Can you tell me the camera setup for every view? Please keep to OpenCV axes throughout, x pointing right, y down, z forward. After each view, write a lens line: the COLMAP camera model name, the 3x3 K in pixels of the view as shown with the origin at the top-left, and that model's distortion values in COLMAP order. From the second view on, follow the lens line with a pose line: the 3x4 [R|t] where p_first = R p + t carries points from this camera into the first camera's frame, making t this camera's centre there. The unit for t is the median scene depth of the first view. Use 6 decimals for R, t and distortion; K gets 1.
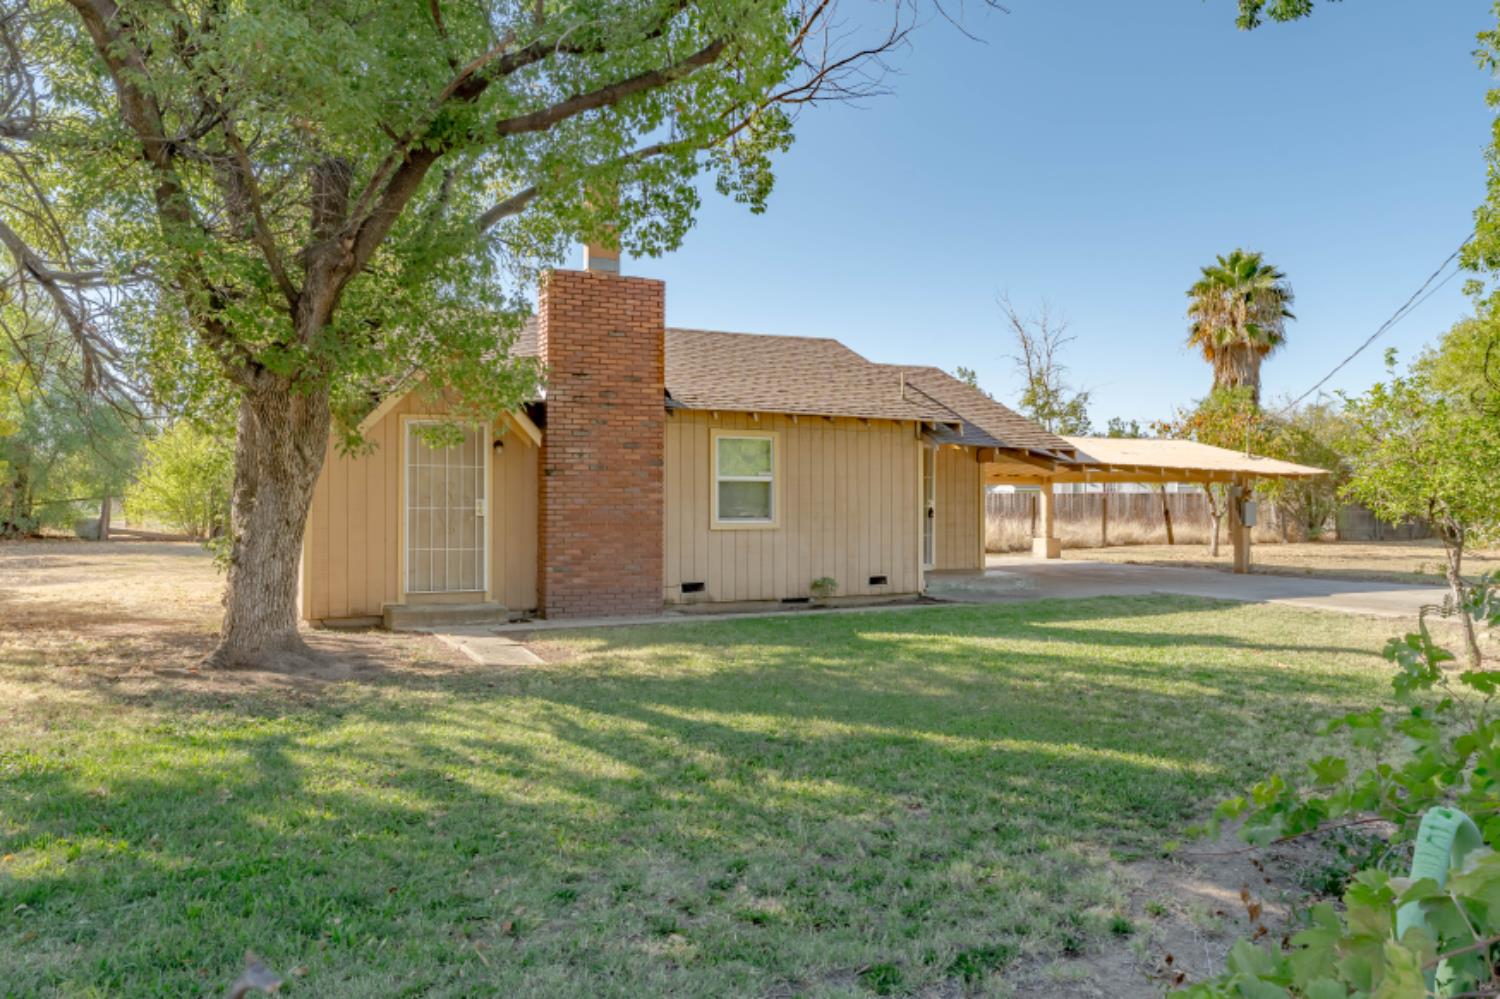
lens RADIAL K [[982.0, 0, 748.9], [0, 982.0, 504.3], [0, 0, 1]] dist [-0.000657, -0.001411]
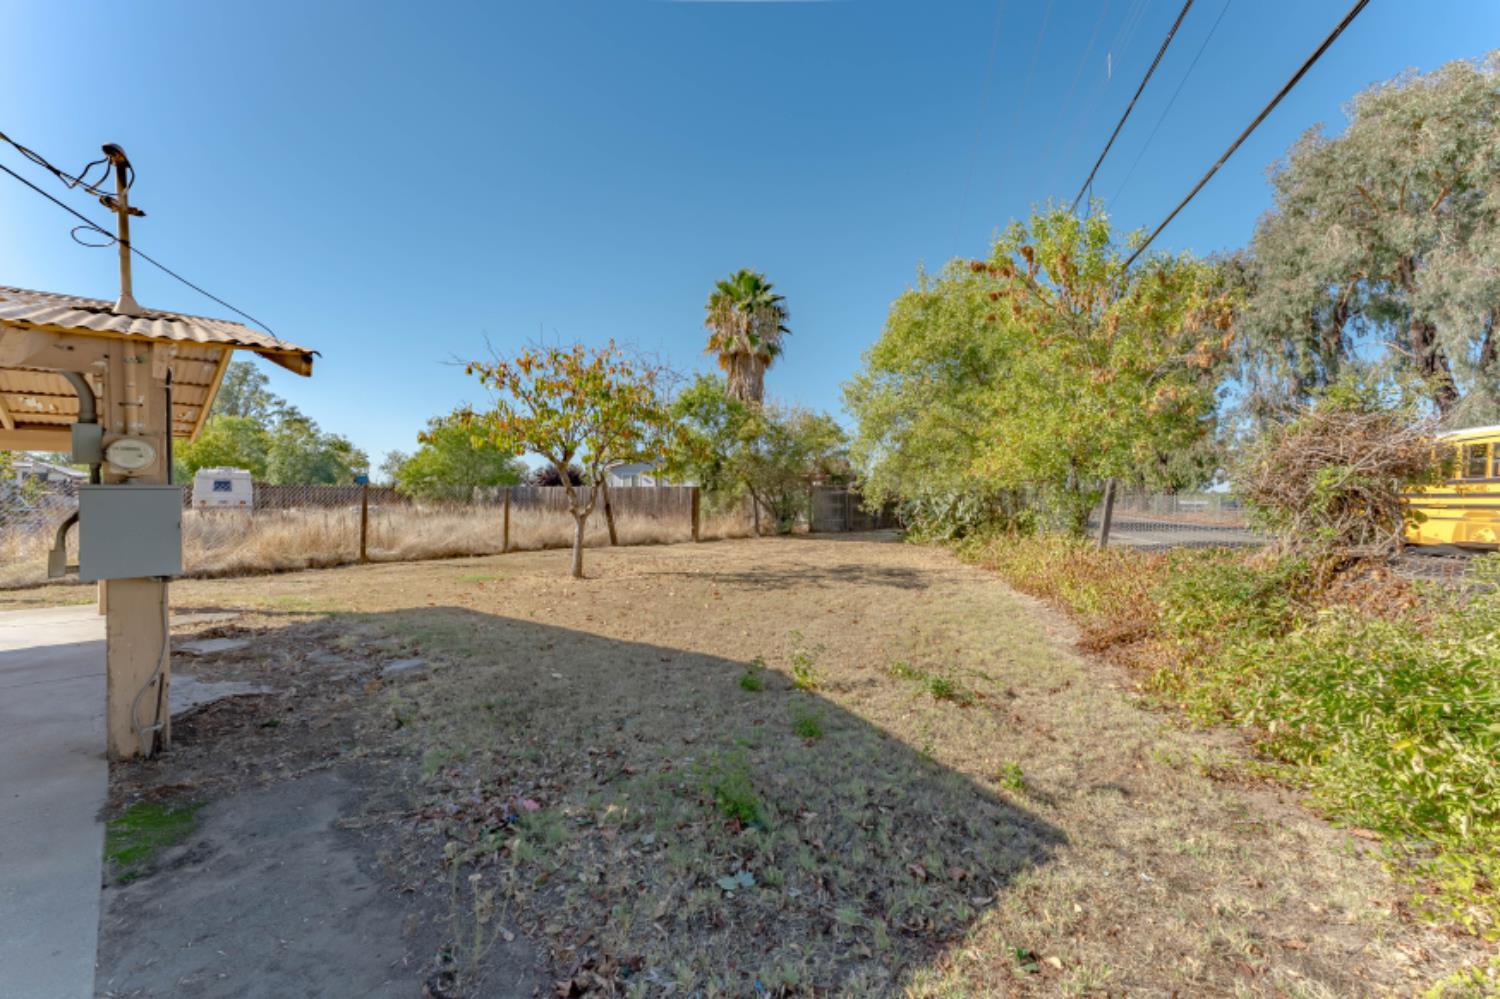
lens RADIAL K [[600.2, 0, 747.8], [0, 600.2, 503.1], [0, 0, 1]] dist [-0.002507, 0.000457]
pose [[0.943492, 0.000234, 0.331394, 0.541273], [-0.003070, 0.999963, 0.008037, 0.000371], [-0.331380, -0.008600, 0.943458, 0.699929]]
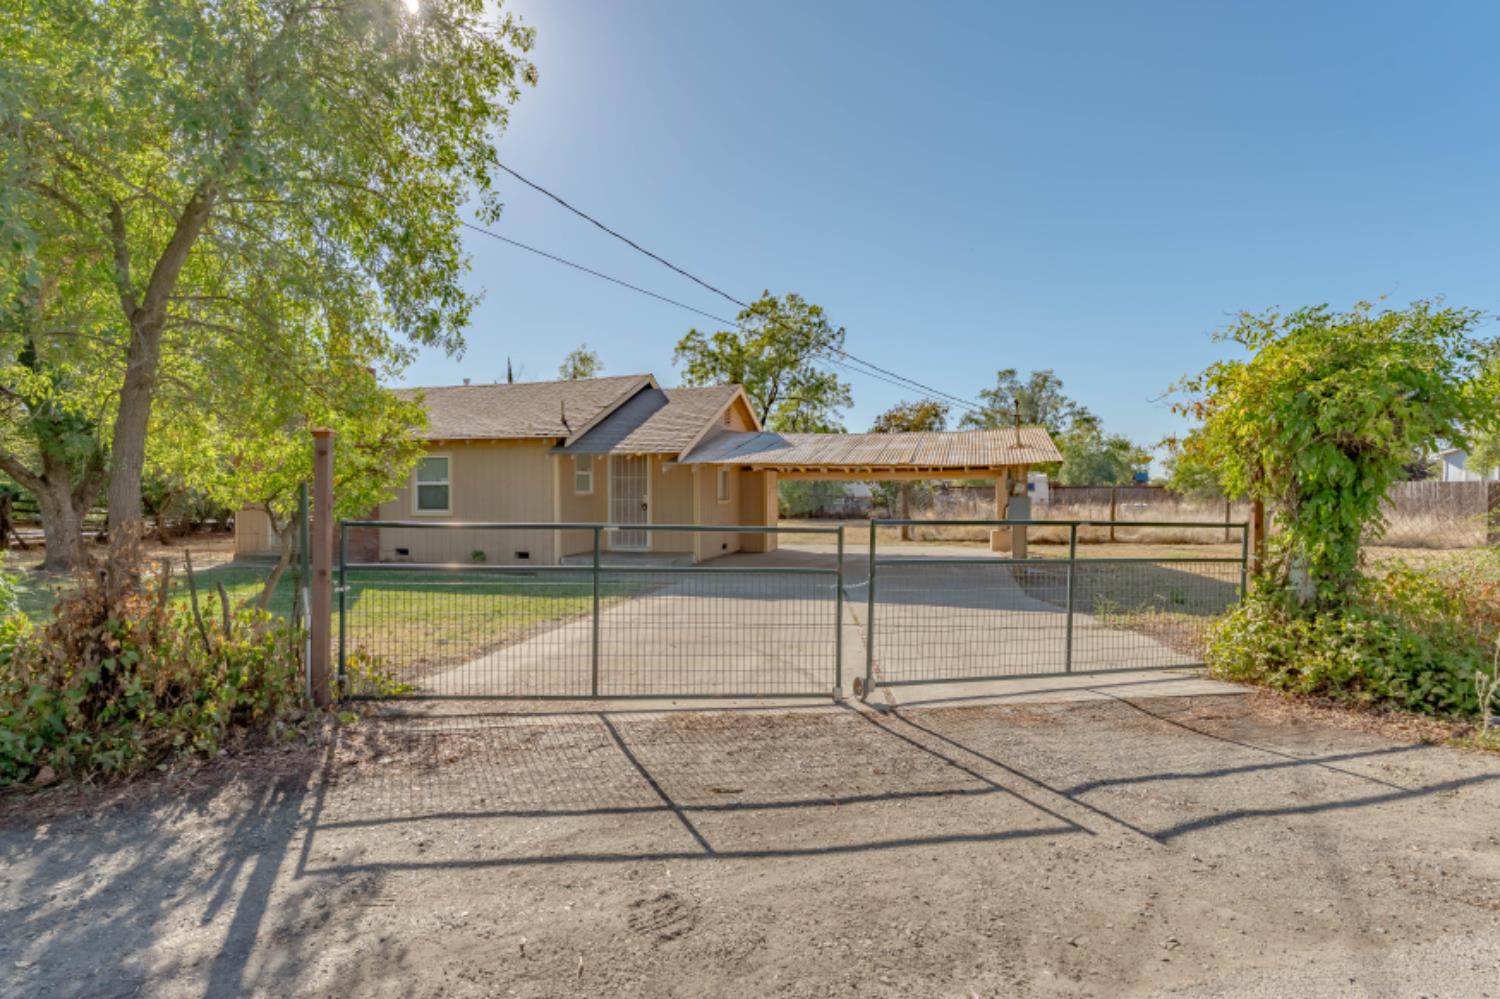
lens RADIAL K [[704.1, 0, 753.1], [0, 704.1, 490.7], [0, 0, 1]] dist [-0.001584, -0.000195]
pose [[0.730726, -0.005588, -0.682648, 0.680844], [0.002530, 0.999982, -0.005477, -0.004422], [0.682666, 0.002275, 0.730727, 0.323940]]
